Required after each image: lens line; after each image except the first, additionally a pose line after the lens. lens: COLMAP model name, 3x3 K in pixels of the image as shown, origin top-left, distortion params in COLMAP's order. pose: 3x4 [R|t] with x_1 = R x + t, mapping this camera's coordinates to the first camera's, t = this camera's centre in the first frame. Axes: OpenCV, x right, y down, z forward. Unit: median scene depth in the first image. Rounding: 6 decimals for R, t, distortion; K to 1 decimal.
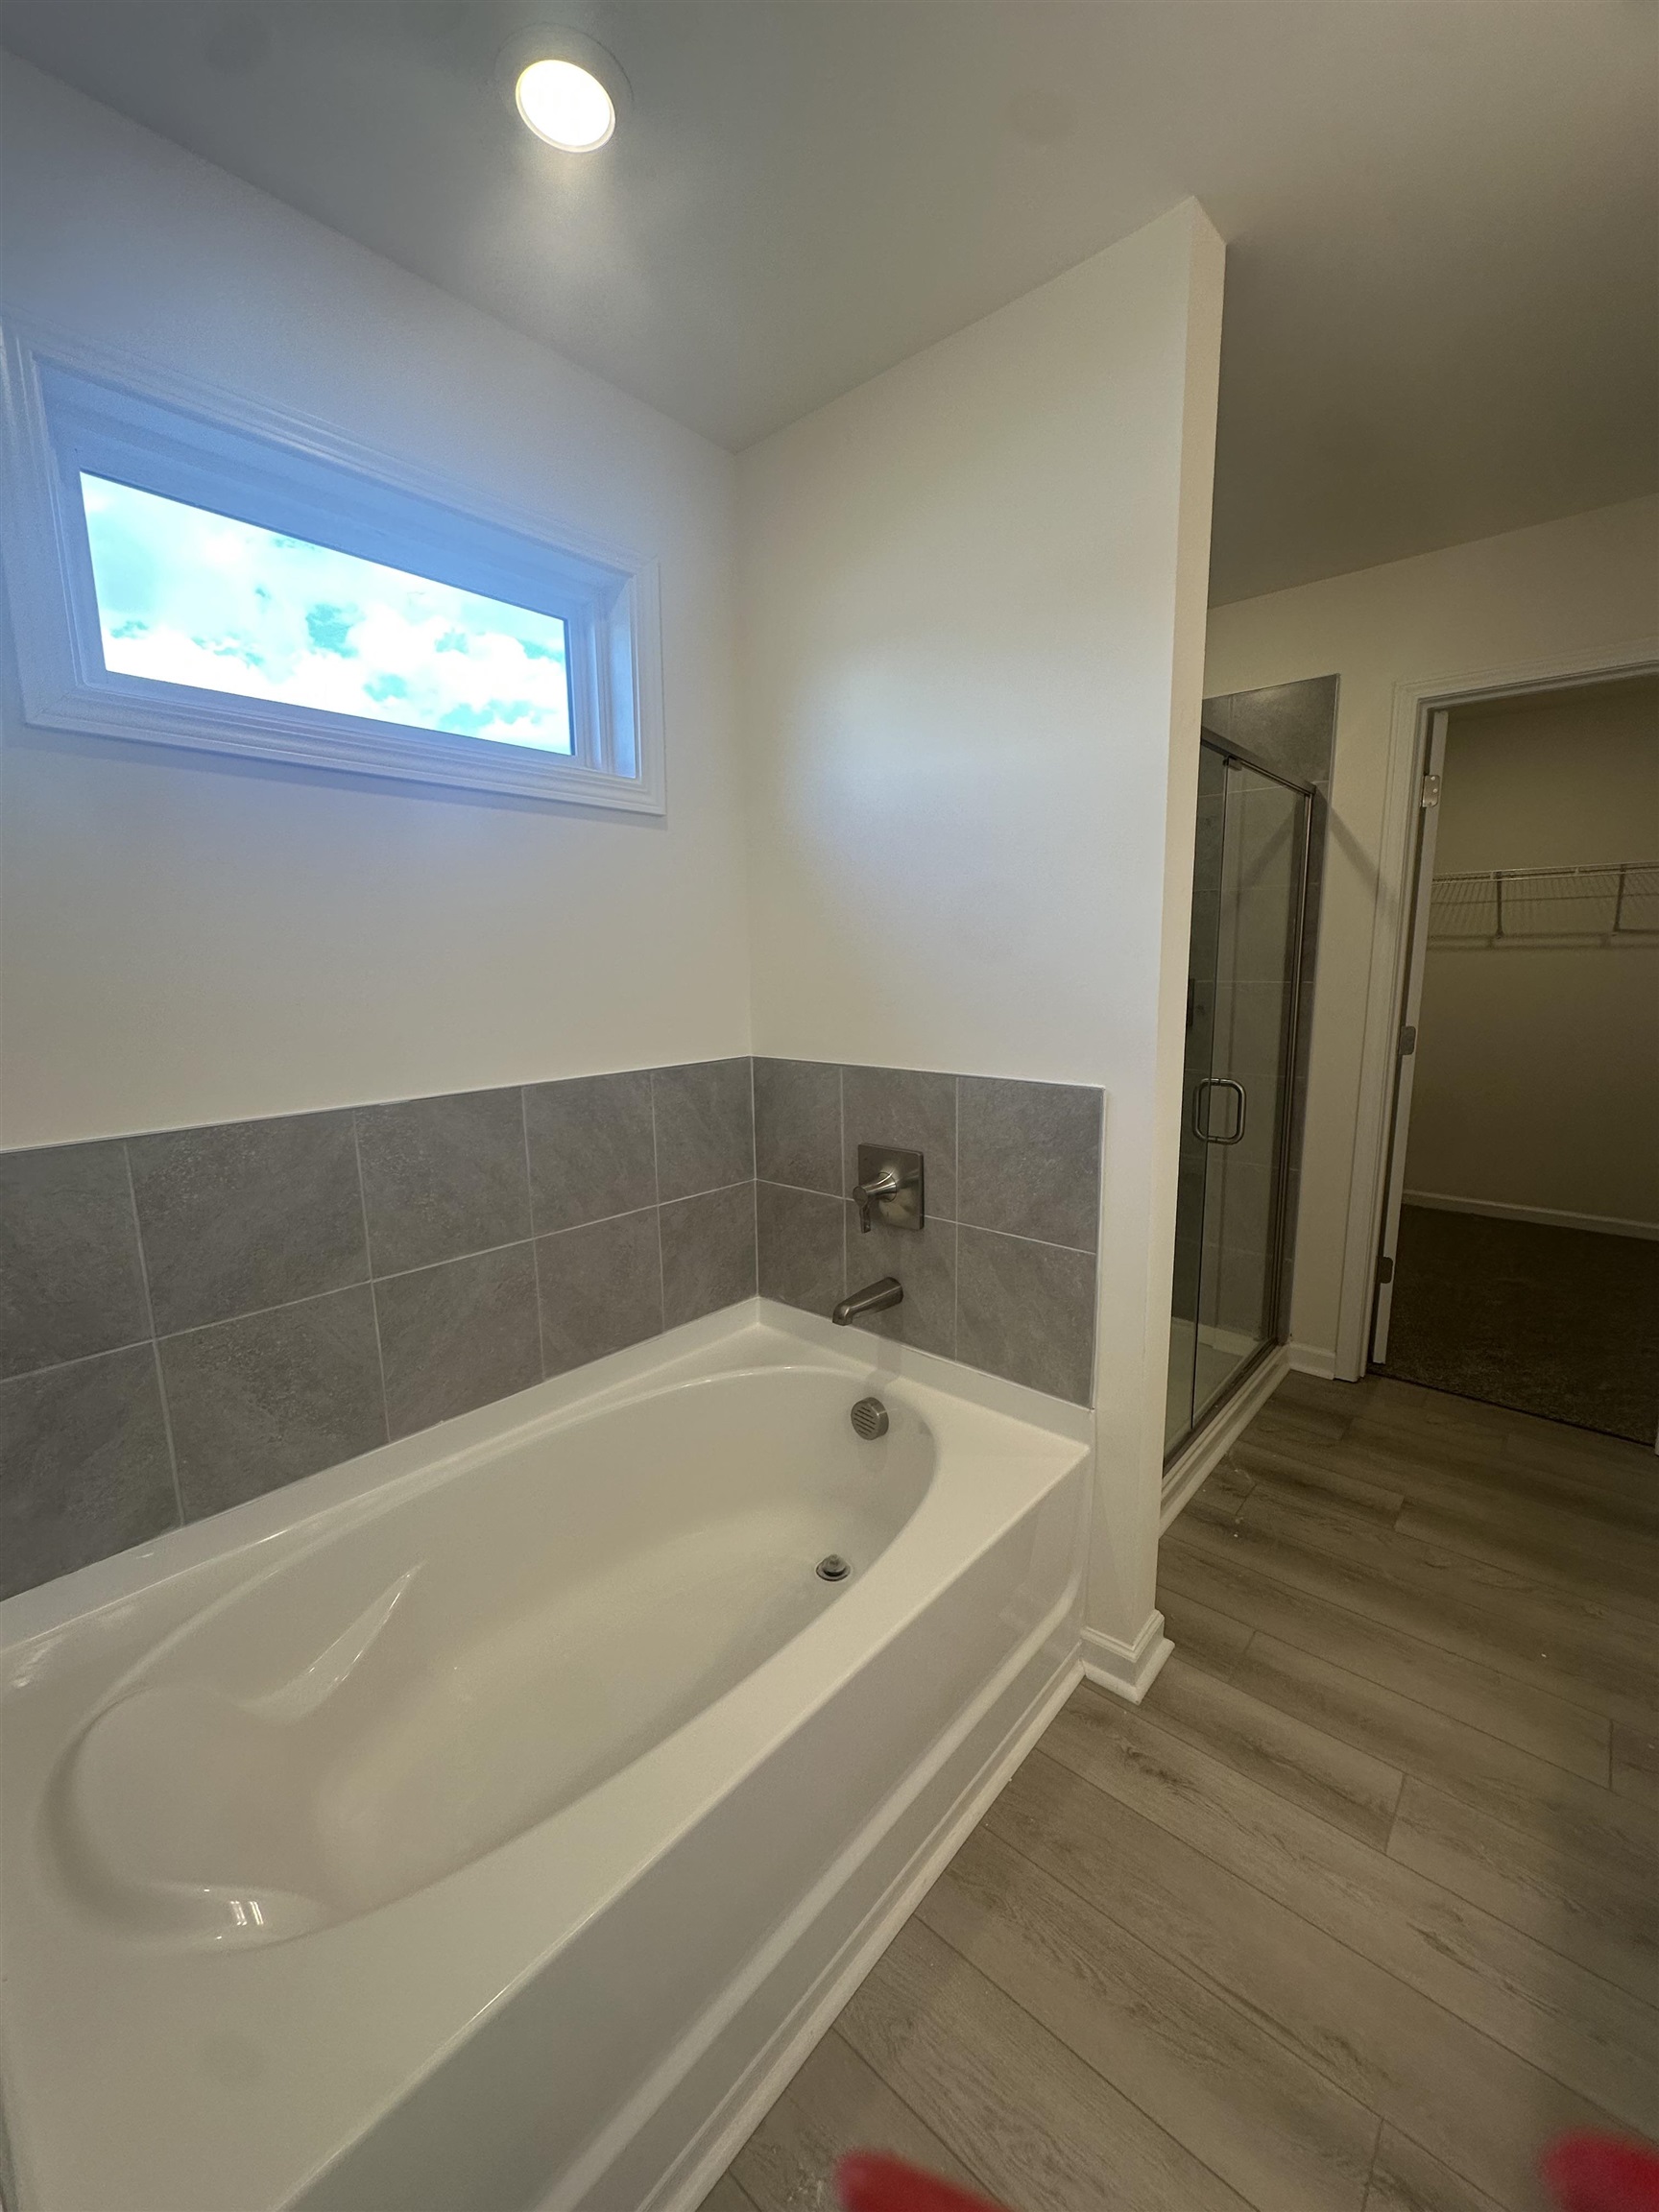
lens RADIAL K [[880.6, 0, 836.8], [0, 880.6, 1102.1], [0, 0, 1]] dist [-0.003783, 0.001070]
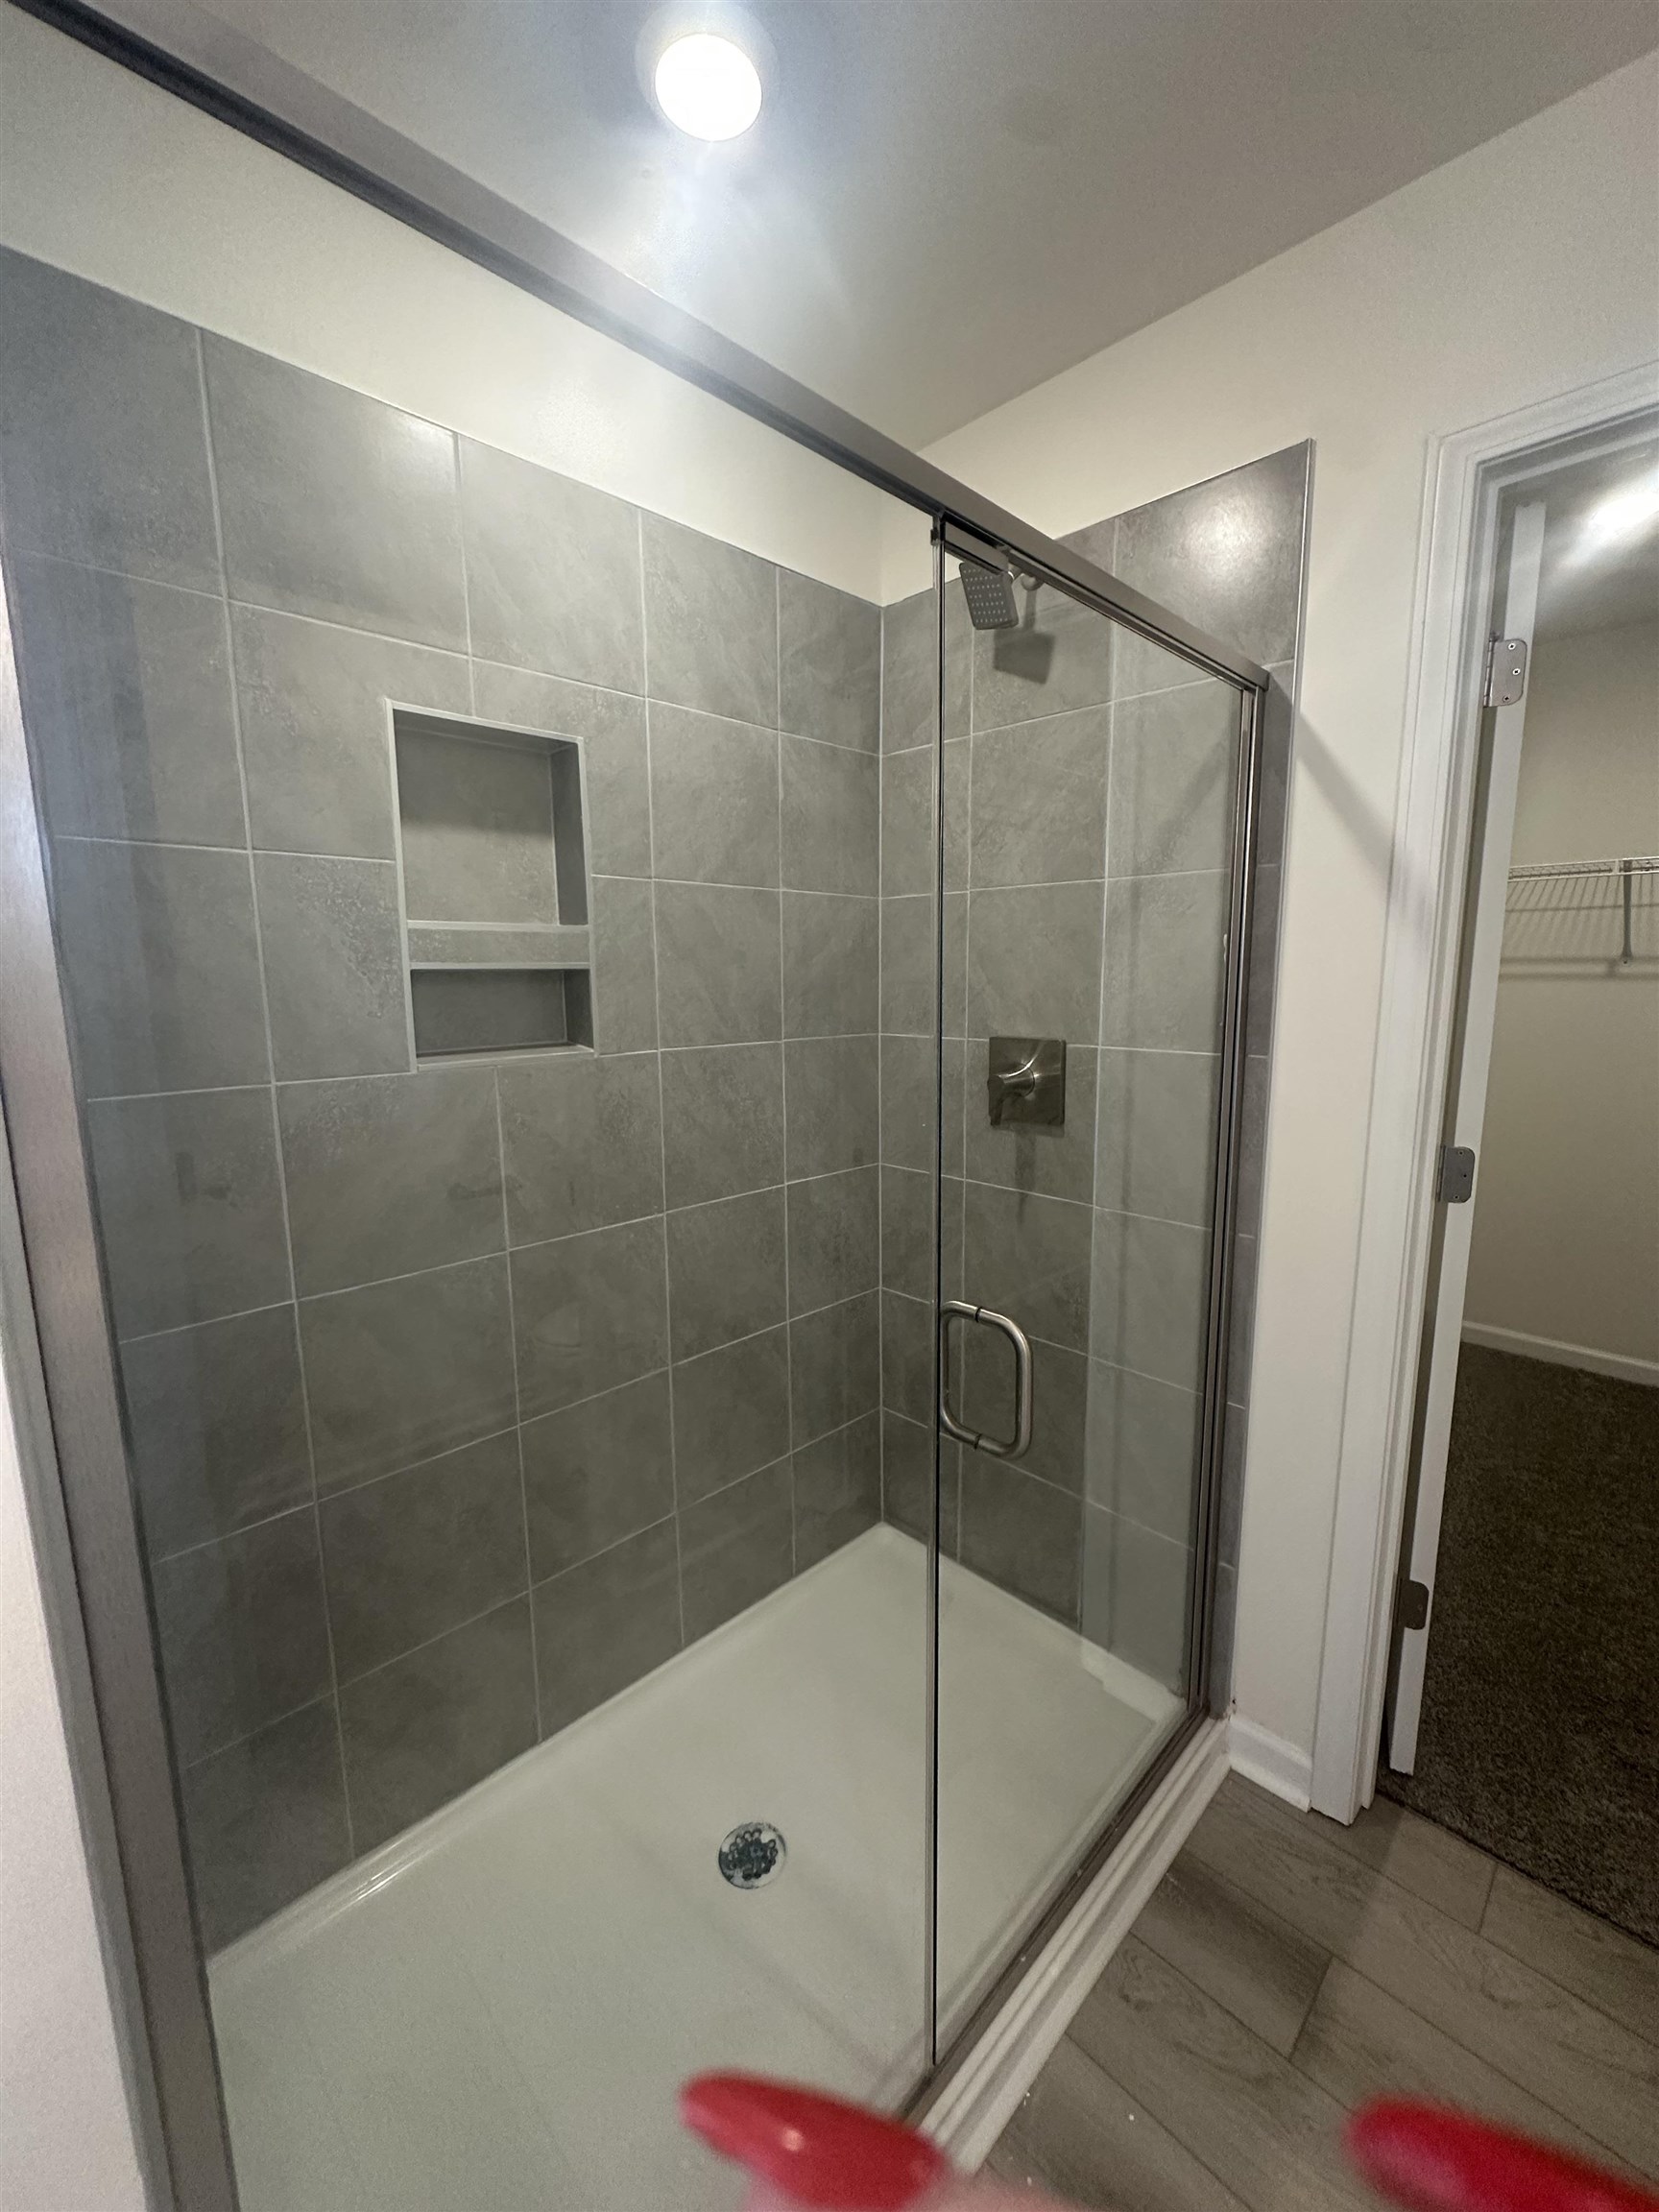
lens RADIAL K [[880.6, 0, 841.3], [0, 880.6, 1100.9], [0, 0, 1]] dist [-0.003783, 0.001070]
pose [[0.997536, 0.014377, -0.068669, 0.424920], [-0.015349, 0.999789, -0.013650, -0.128687], [0.068458, 0.014671, 0.997546, 0.606924]]
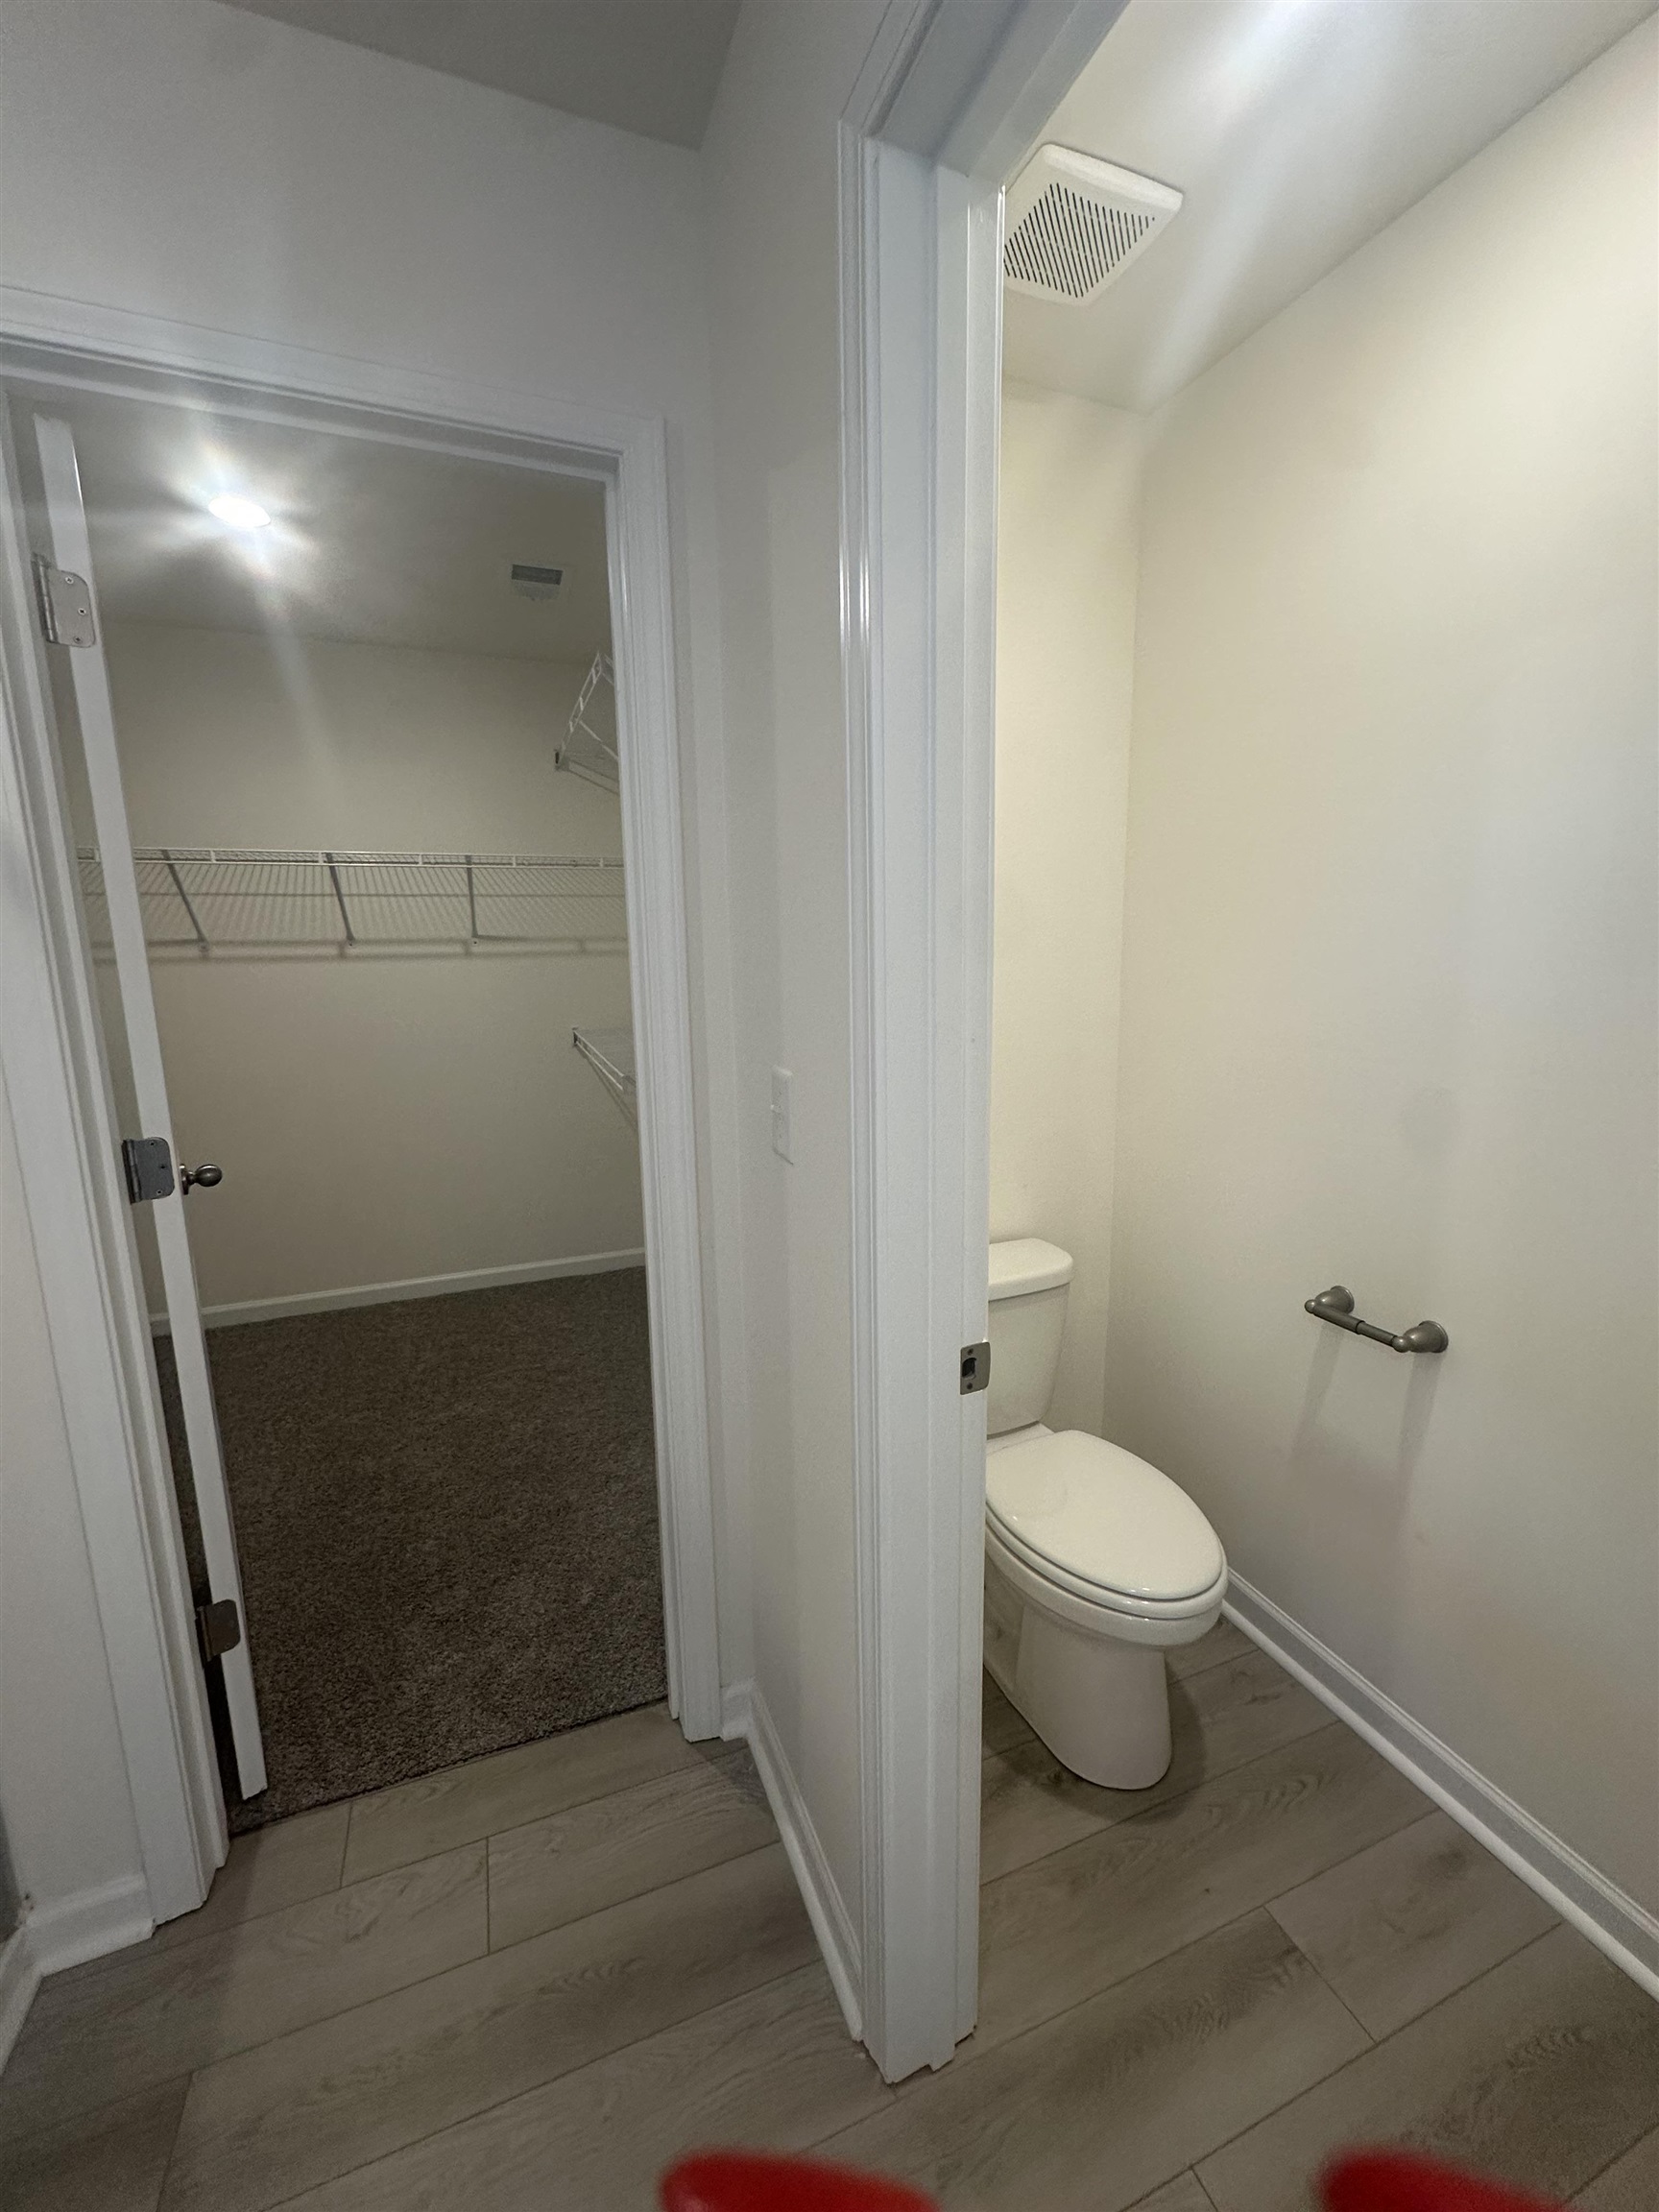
lens RADIAL K [[880.6, 0, 819.9], [0, 880.6, 1103.9], [0, 0, 1]] dist [-0.003783, 0.001070]
pose [[0.465581, -0.150792, 0.872065, 0.531221], [0.152411, 0.984317, 0.088832, -0.116766], [-0.871783, 0.091554, 0.481261, 0.605328]]
